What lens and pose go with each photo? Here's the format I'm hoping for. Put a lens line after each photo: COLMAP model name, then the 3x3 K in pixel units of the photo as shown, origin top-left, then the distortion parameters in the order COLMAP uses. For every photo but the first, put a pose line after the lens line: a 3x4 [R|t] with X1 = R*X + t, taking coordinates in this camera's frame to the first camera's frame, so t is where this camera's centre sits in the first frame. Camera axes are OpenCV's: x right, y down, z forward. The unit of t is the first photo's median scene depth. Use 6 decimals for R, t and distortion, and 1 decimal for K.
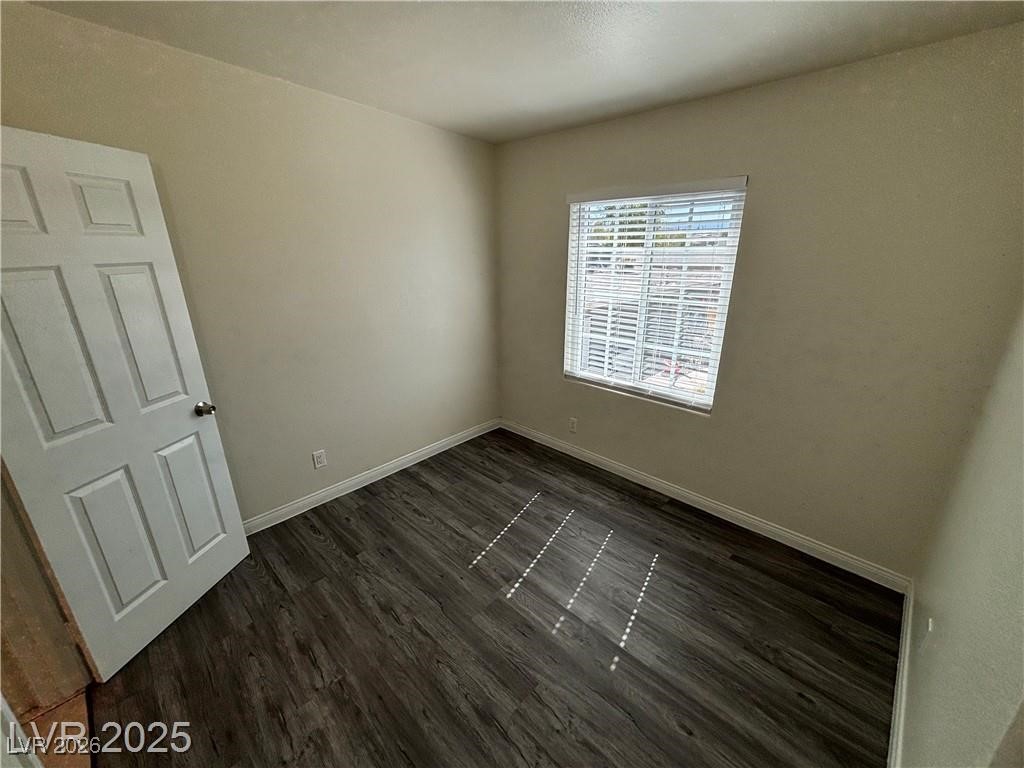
lens RADIAL K [[414.0, 0, 512.3], [0, 414.0, 384.1], [0, 0, 1]] dist [0.001160, 0.000901]
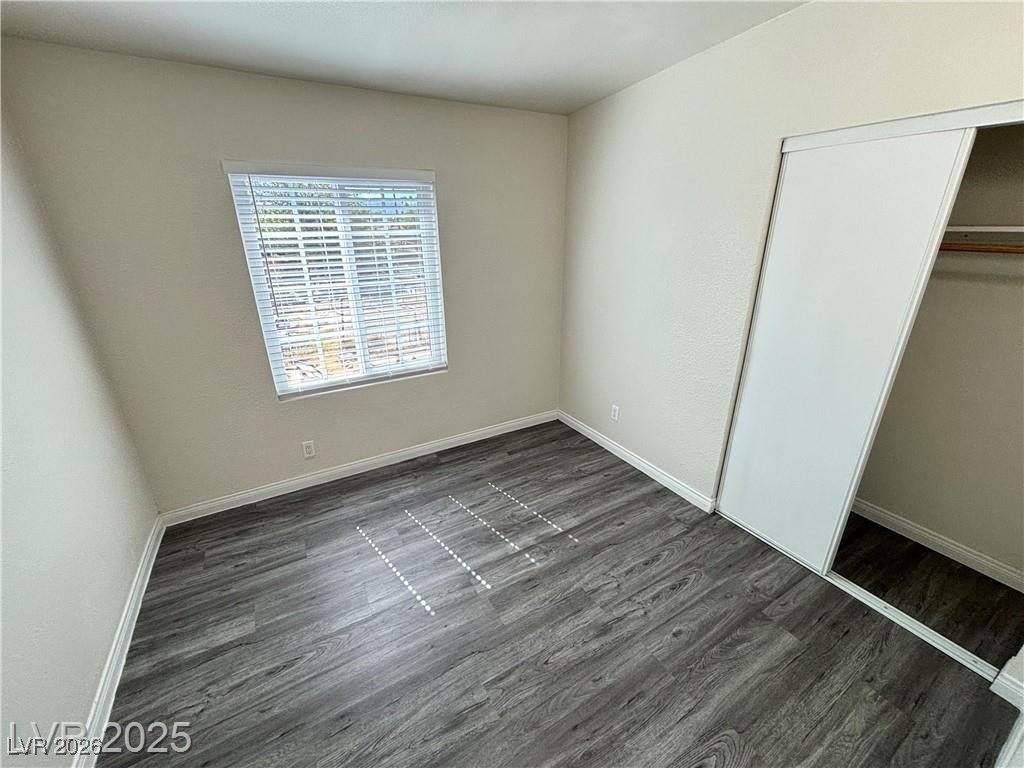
lens RADIAL K [[414.0, 0, 511.7], [0, 414.0, 383.3], [0, 0, 1]] dist [0.001160, 0.000901]
pose [[0.278582, -0.341638, 0.897594, -0.659993], [0.319736, 0.914271, 0.248751, -0.148599], [-0.905627, 0.217696, 0.363933, 0.453644]]
